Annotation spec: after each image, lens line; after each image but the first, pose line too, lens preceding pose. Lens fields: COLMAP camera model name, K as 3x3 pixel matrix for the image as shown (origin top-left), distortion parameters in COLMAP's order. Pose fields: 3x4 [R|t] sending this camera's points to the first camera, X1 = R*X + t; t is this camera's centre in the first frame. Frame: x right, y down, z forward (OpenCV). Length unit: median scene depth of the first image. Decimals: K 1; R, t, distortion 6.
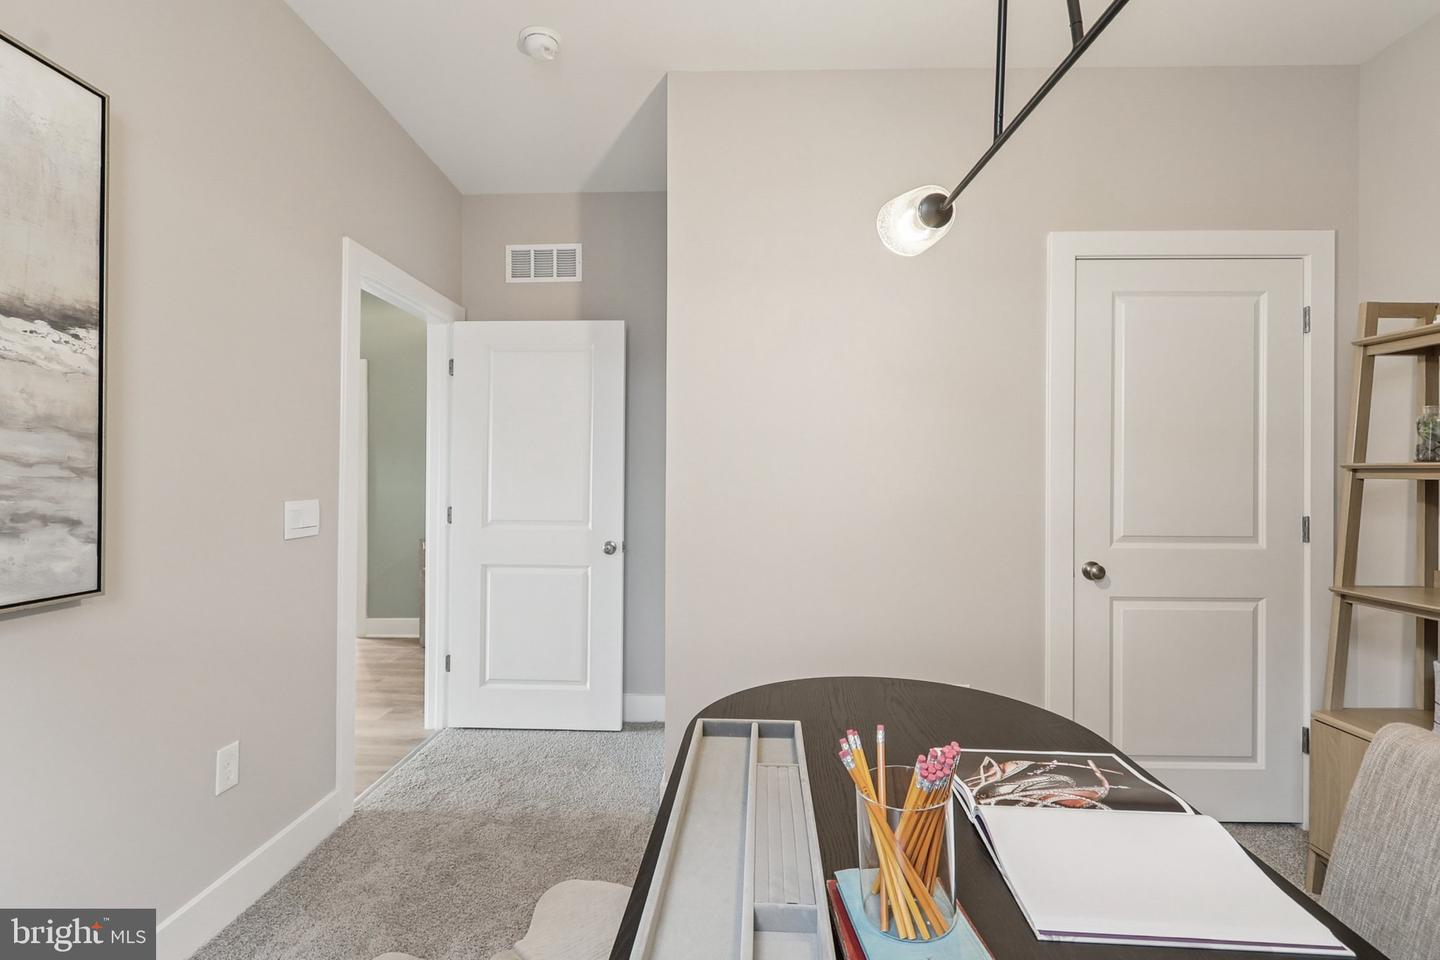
lens RADIAL K [[668.1, 0, 722.7], [0, 668.1, 472.6], [0, 0, 1]] dist [0.004448, -0.001991]
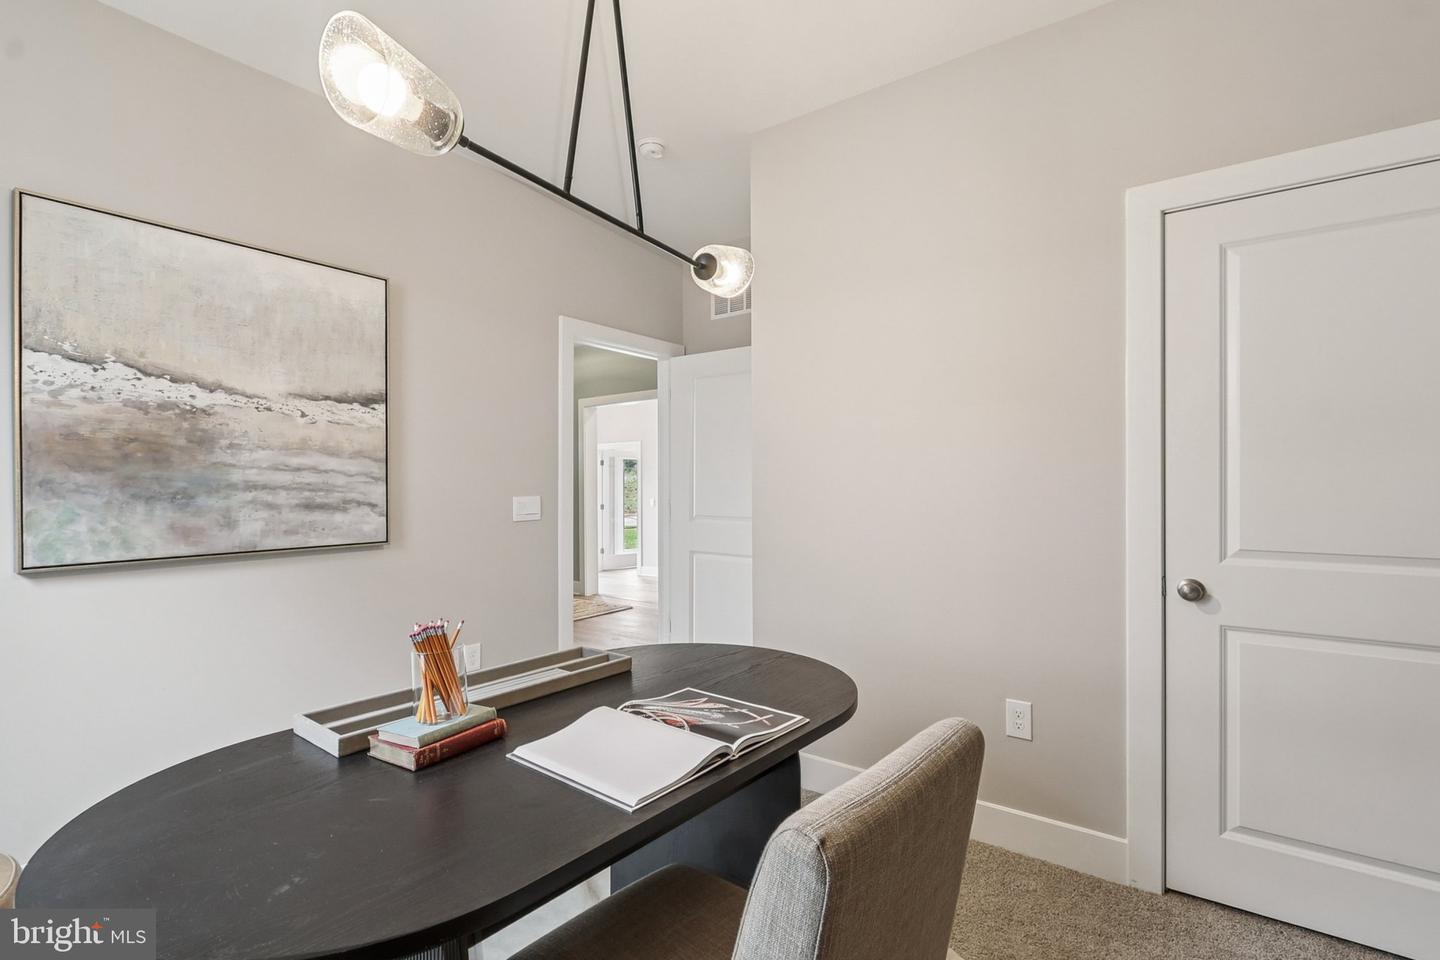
lens RADIAL K [[668.1, 0, 683.7], [0, 668.1, 478.2], [0, 0, 1]] dist [0.004448, -0.001991]
pose [[0.812452, -0.008061, -0.582972, 0.867940], [0.010183, 0.999948, 0.000364, 0.004972], [0.582939, -0.006232, 0.812492, -0.043772]]
